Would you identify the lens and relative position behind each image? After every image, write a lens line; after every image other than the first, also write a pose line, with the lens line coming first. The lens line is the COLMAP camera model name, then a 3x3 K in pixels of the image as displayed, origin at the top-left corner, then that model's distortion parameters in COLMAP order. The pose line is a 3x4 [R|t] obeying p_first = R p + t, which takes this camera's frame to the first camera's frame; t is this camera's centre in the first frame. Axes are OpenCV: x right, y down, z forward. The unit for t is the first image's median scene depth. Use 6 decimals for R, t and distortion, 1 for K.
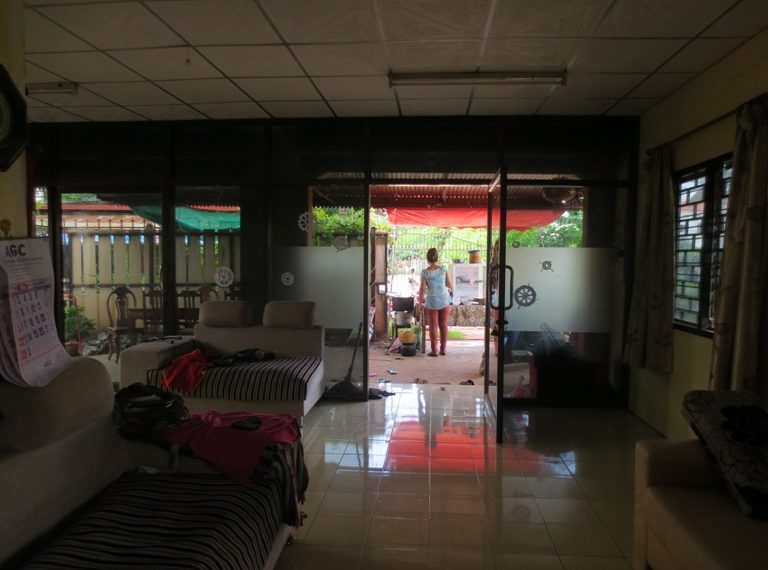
lens RADIAL K [[554.9, 0, 383.8], [0, 554.9, 284.7], [0, 0, 1]] dist [-0.009082, -0.001876]
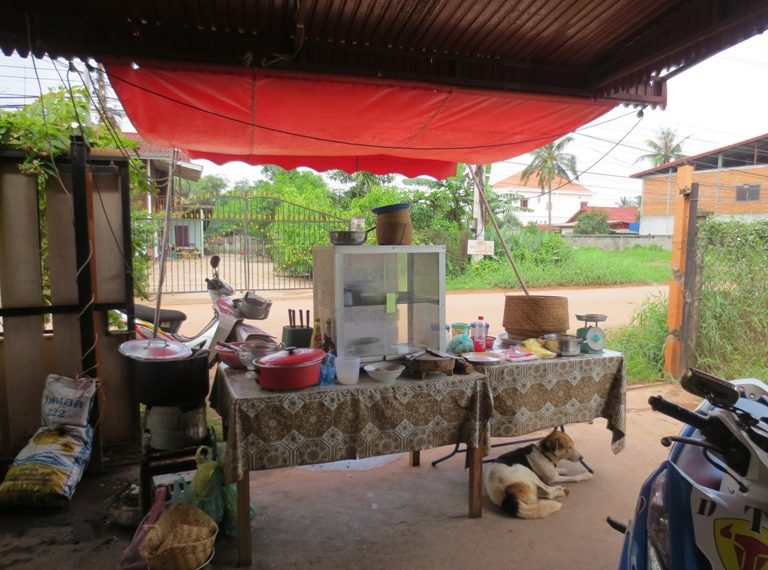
lens RADIAL K [[554.9, 0, 383.3], [0, 554.9, 281.6], [0, 0, 1]] dist [-0.009082, -0.001876]
pose [[0.955009, -0.033313, 0.294700, 0.058268], [0.022342, 0.998929, 0.040516, -0.029567], [-0.295734, -0.032109, 0.954730, 0.681392]]
